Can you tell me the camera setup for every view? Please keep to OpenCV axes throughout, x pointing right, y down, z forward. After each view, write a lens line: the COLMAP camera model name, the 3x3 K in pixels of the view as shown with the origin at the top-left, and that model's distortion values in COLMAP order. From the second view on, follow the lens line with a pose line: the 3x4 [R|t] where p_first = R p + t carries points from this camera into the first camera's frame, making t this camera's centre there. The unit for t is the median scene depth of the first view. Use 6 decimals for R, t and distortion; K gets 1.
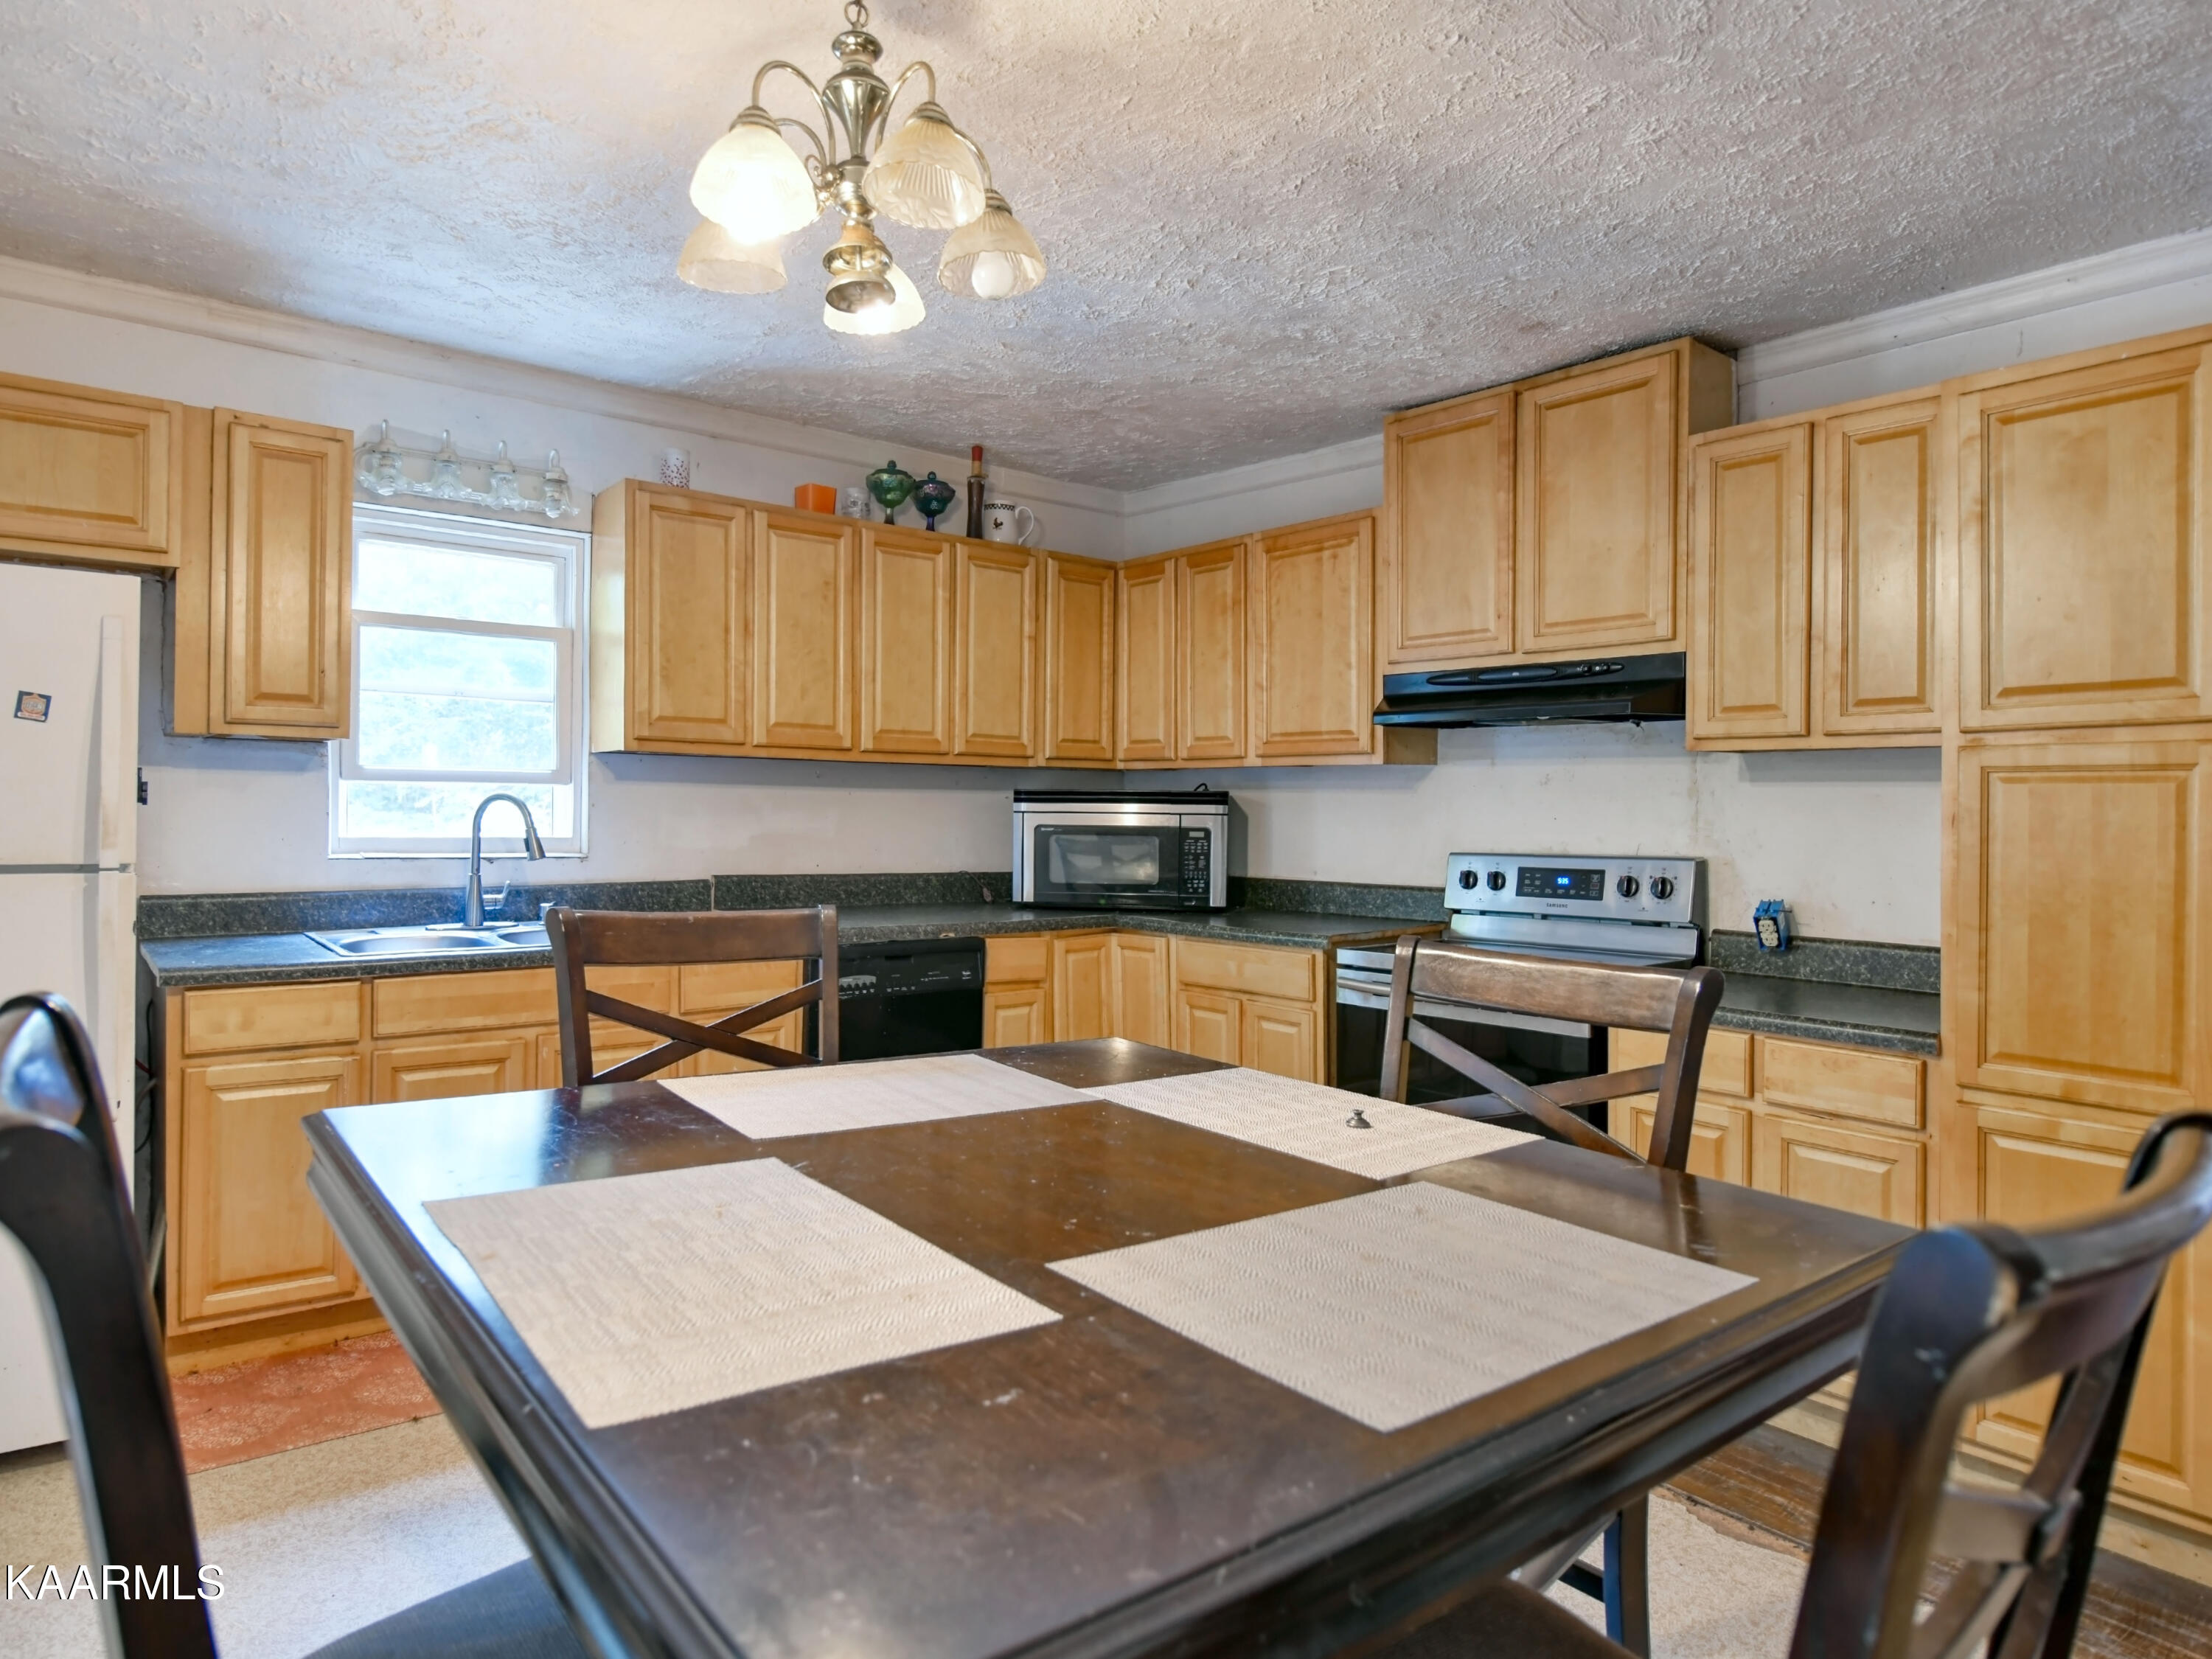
lens RADIAL K [[1238.1, 0, 1106.0], [0, 1238.1, 829.5], [0, 0, 1]] dist [-0.001180, -0.000561]
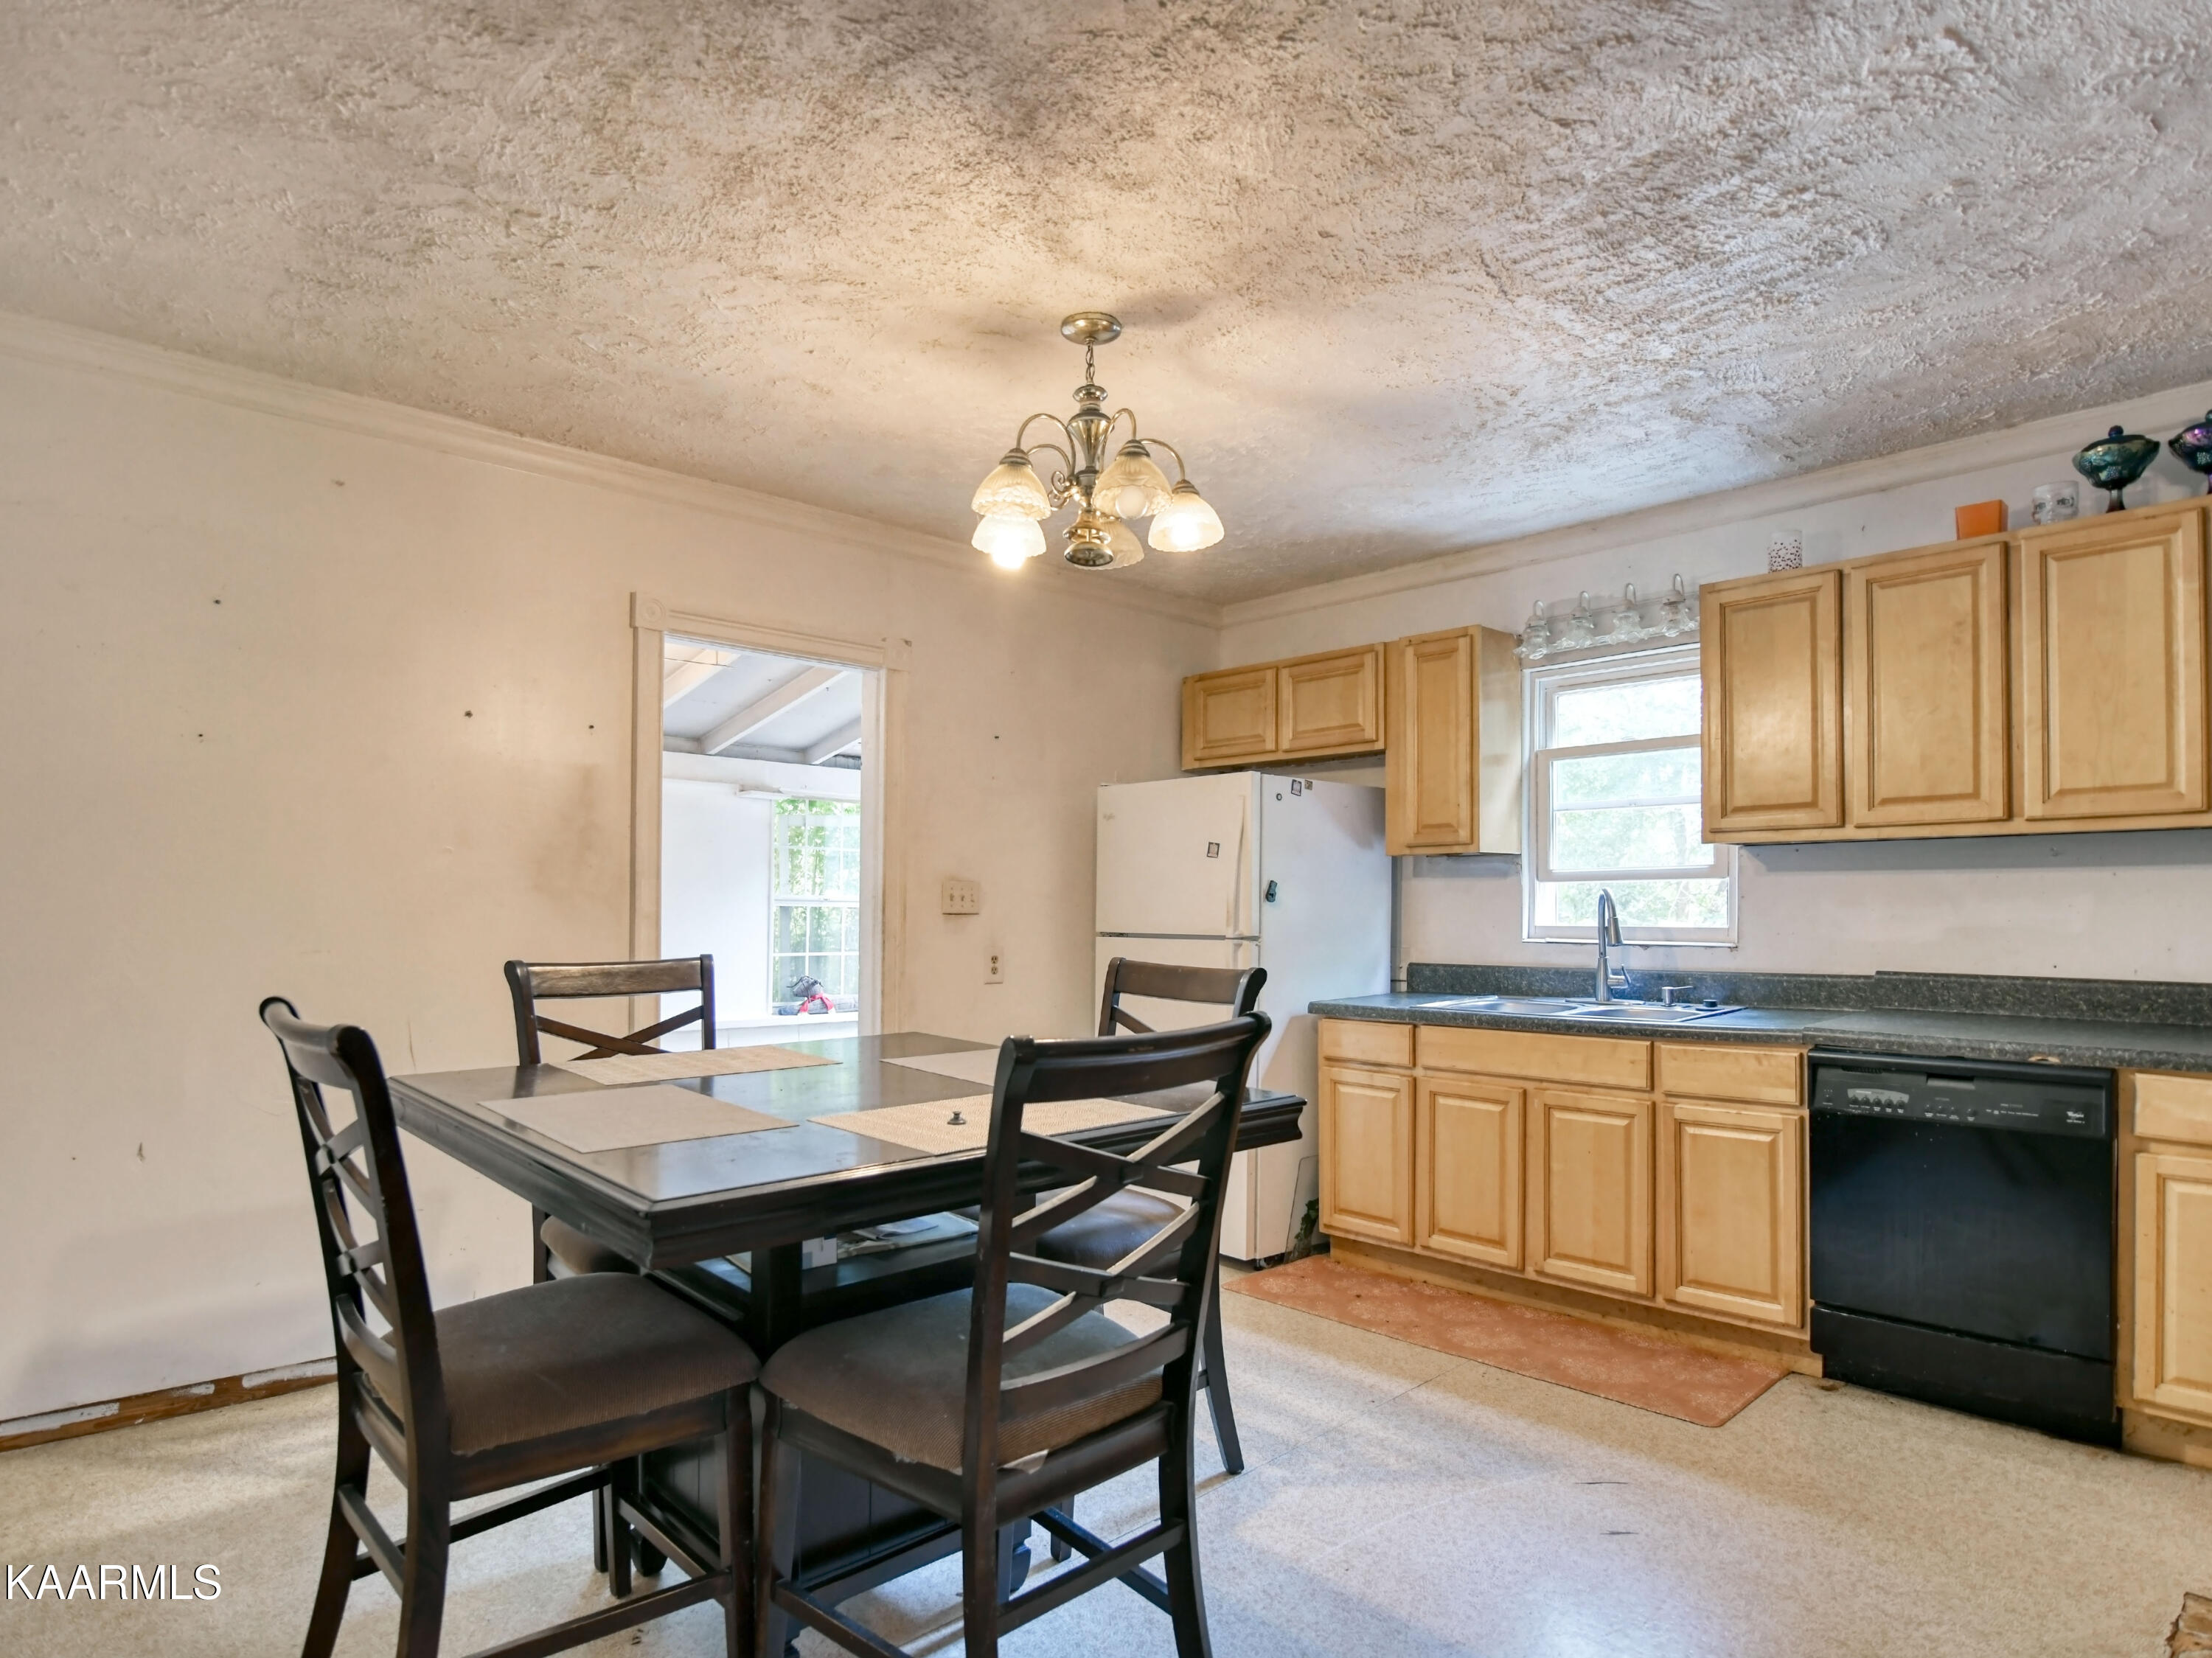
lens RADIAL K [[1222.3, 0, 1104.2], [0, 1222.3, 906.0], [0, 0, 1]] dist [-0.000072, 0.000316]
pose [[0.134099, -0.015429, -0.990848, 0.584393], [-0.007646, 0.999833, -0.016603, 0.010067], [0.990938, 0.009802, 0.133958, 0.371976]]
